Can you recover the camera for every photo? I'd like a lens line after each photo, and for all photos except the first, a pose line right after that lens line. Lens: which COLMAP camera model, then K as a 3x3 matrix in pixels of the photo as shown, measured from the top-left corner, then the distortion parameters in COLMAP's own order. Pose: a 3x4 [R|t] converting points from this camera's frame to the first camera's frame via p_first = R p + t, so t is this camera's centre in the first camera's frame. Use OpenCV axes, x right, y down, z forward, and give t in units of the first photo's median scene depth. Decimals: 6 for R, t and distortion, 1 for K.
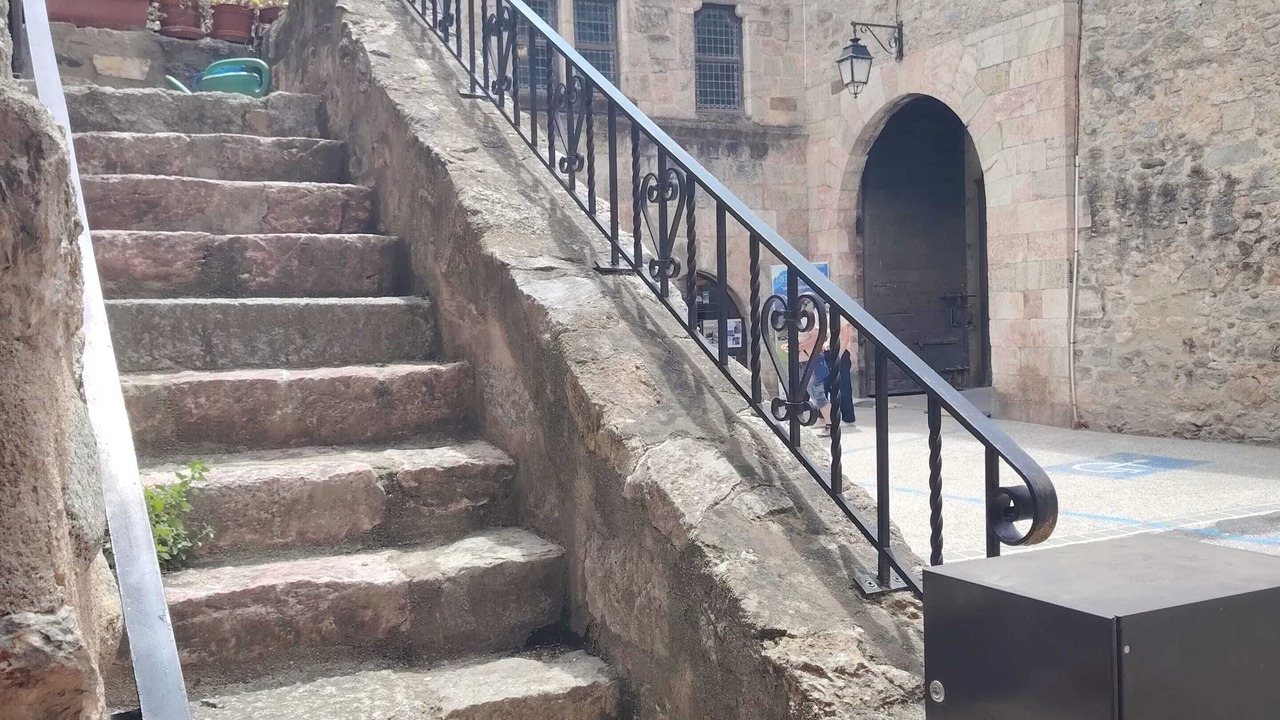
lens RADIAL K [[1126.7, 0, 640.0], [0, 1126.7, 360.0], [0, 0, 1]] dist [0.055792, -0.103643]
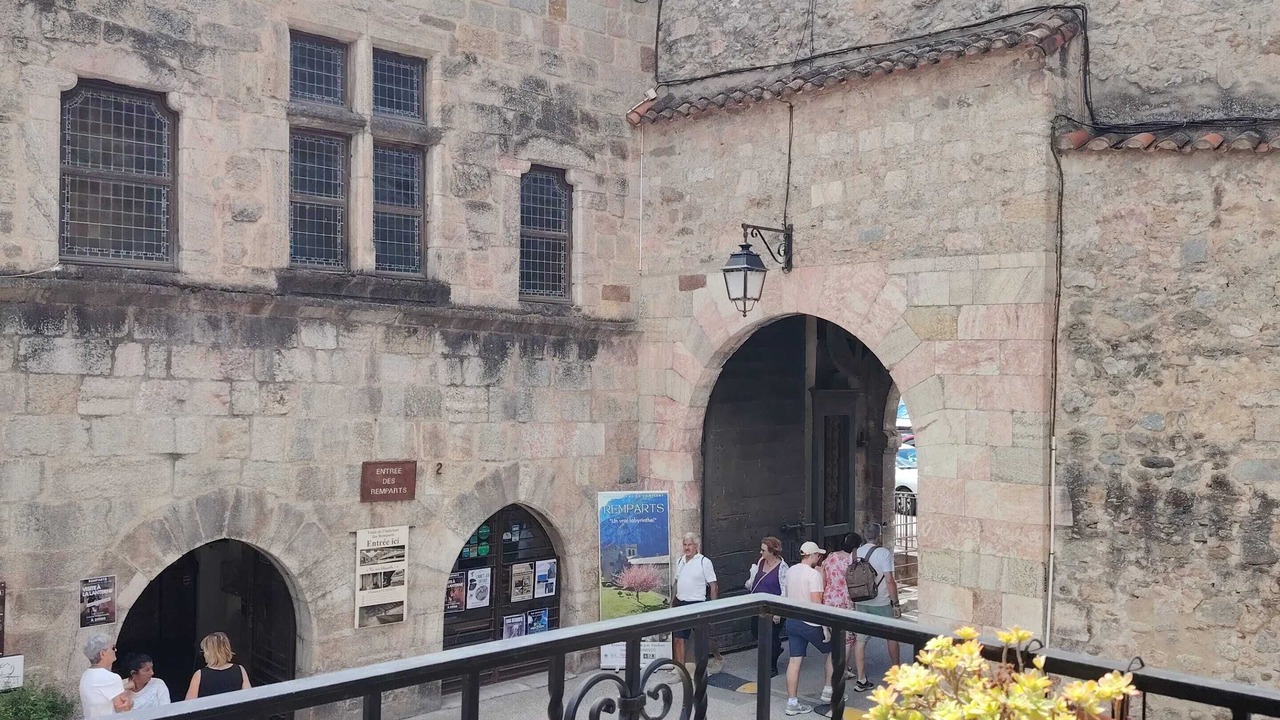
lens RADIAL K [[1126.7, 0, 640.0], [0, 1126.7, 360.0], [0, 0, 1]] dist [0.055792, -0.103643]
pose [[0.945501, 0.048915, 0.321925, -0.163541], [-0.026799, 0.996988, -0.072776, -0.166858], [-0.324515, 0.060183, 0.943964, 0.318823]]
